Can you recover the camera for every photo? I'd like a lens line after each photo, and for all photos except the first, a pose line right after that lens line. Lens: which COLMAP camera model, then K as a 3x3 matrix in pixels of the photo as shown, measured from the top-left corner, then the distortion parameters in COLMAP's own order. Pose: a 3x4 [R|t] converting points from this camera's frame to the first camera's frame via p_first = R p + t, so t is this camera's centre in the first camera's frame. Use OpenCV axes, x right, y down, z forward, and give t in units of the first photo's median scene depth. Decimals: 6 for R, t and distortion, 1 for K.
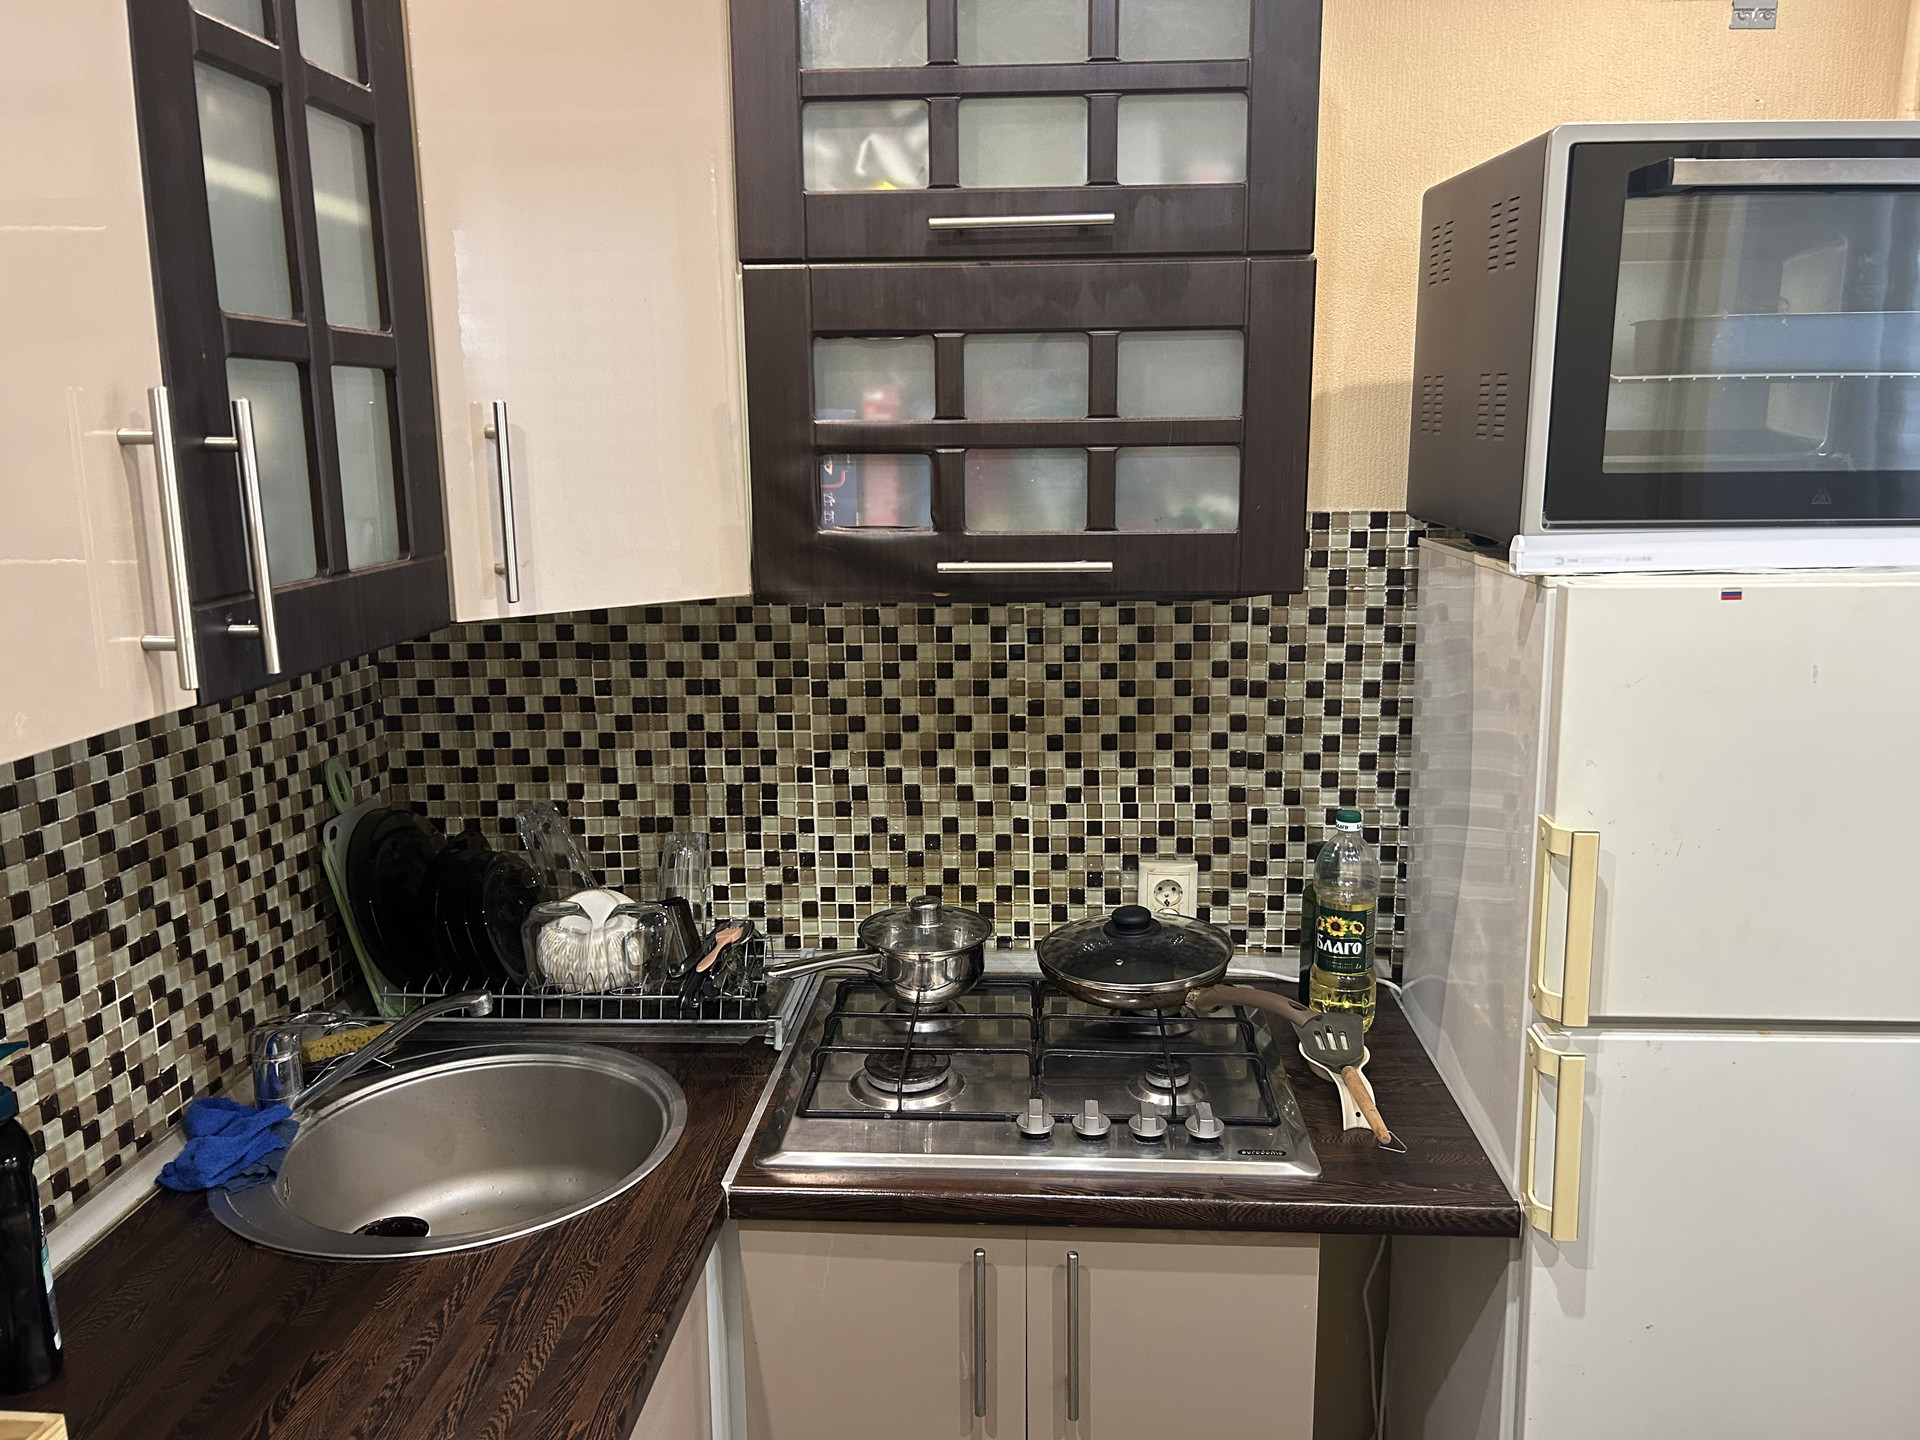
lens RADIAL K [[1425.4, 0, 969.5], [0, 1425.4, 699.5], [0, 0, 1]] dist [0.078900, -0.119366]
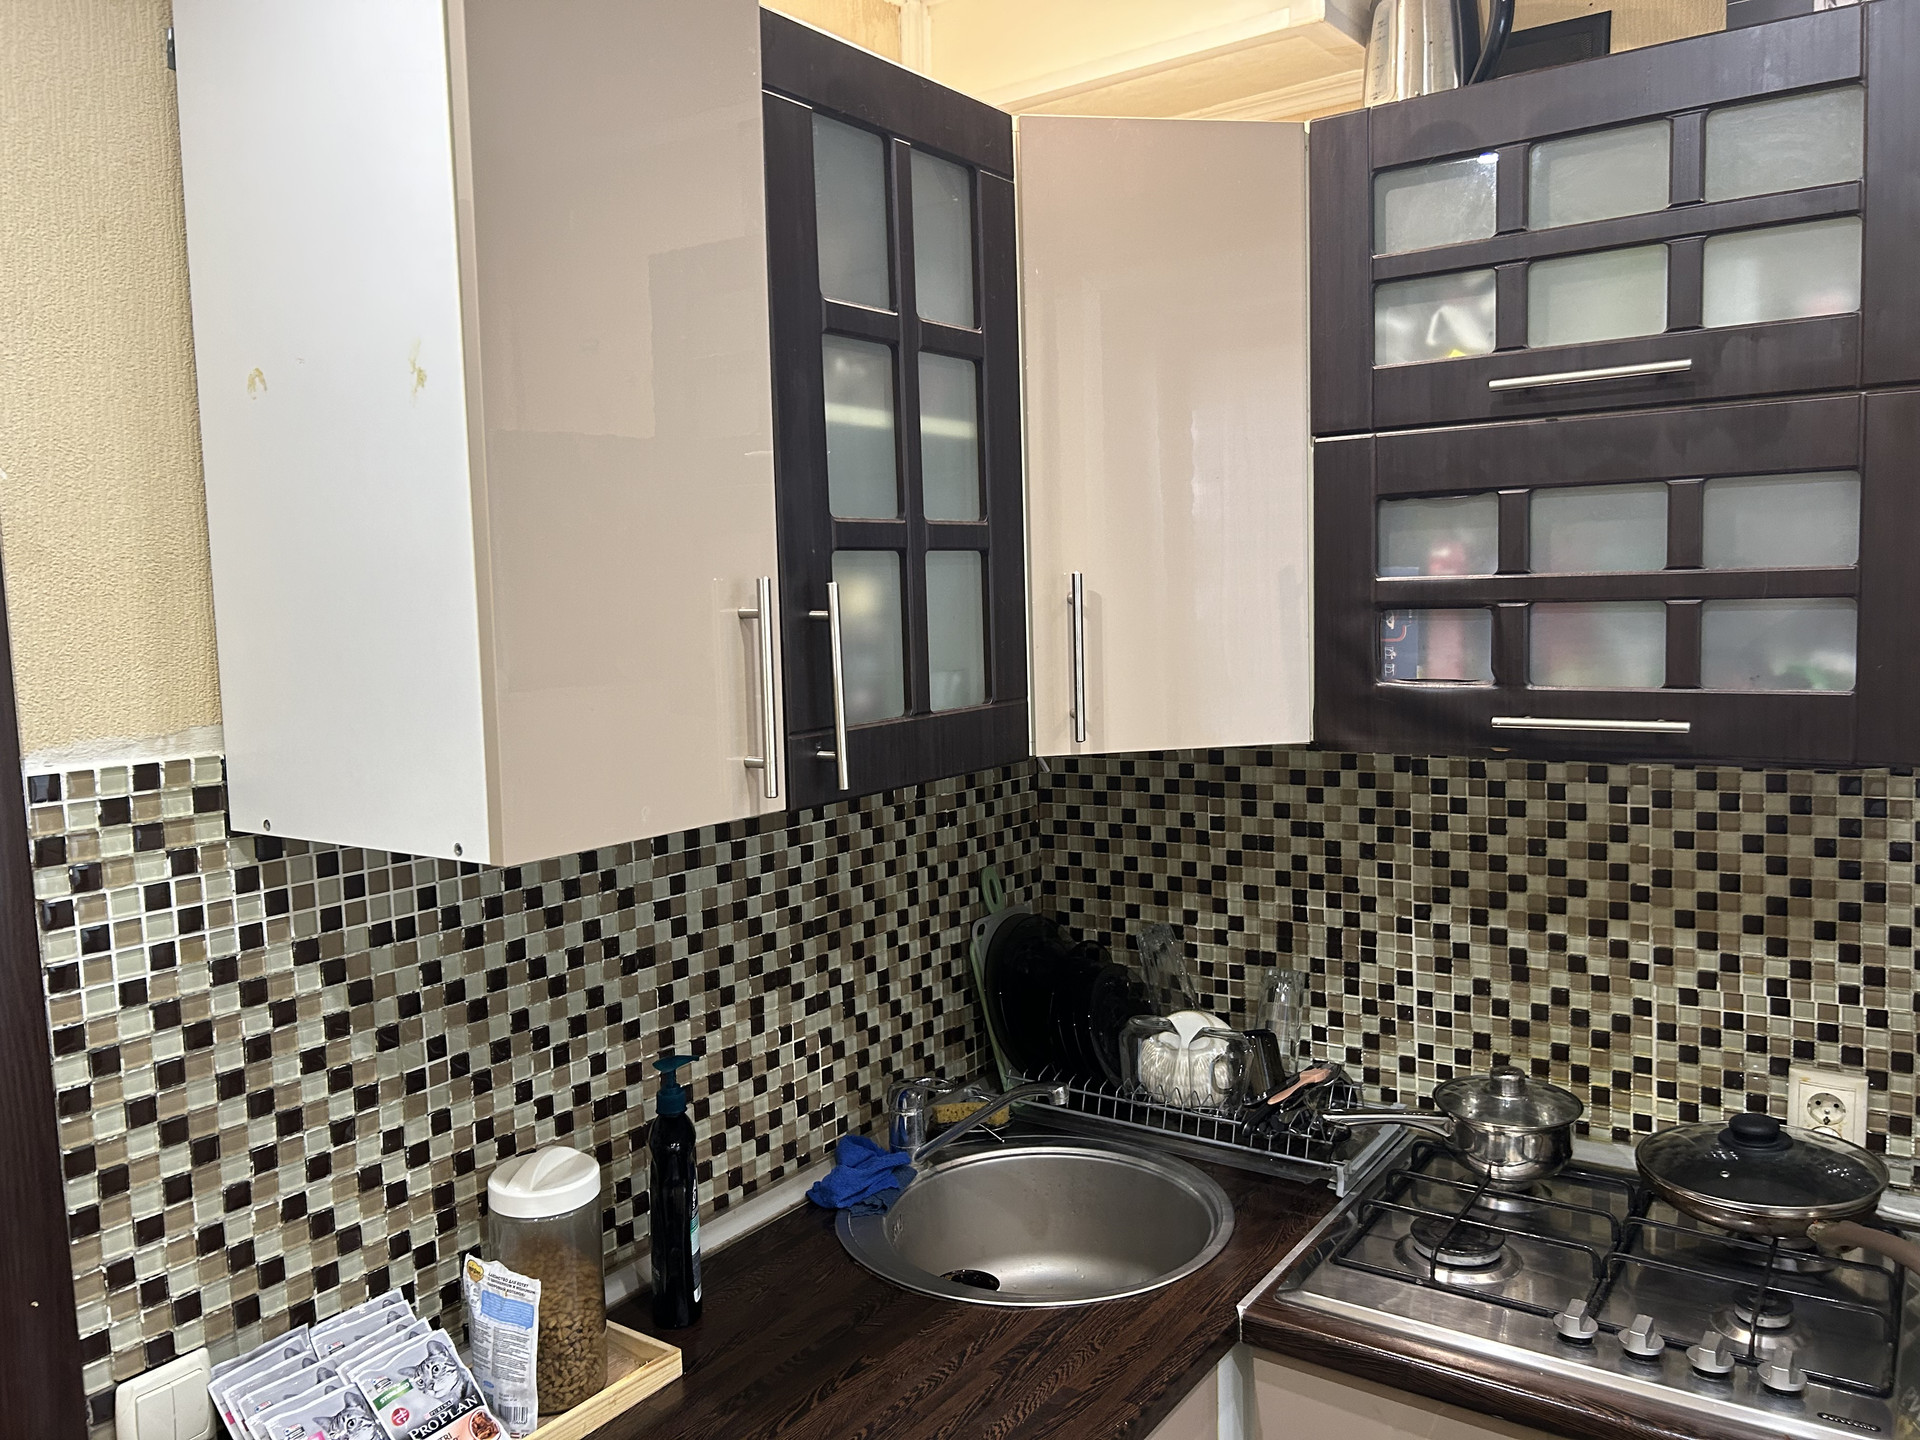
lens RADIAL K [[1425.4, 0, 969.5], [0, 1425.4, 699.5], [0, 0, 1]] dist [0.078900, -0.119366]
pose [[0.859398, 0.024135, -0.510737, 0.153114], [-0.073934, 0.994253, -0.077423, -0.004273], [0.505933, 0.104298, 0.856244, -0.029417]]
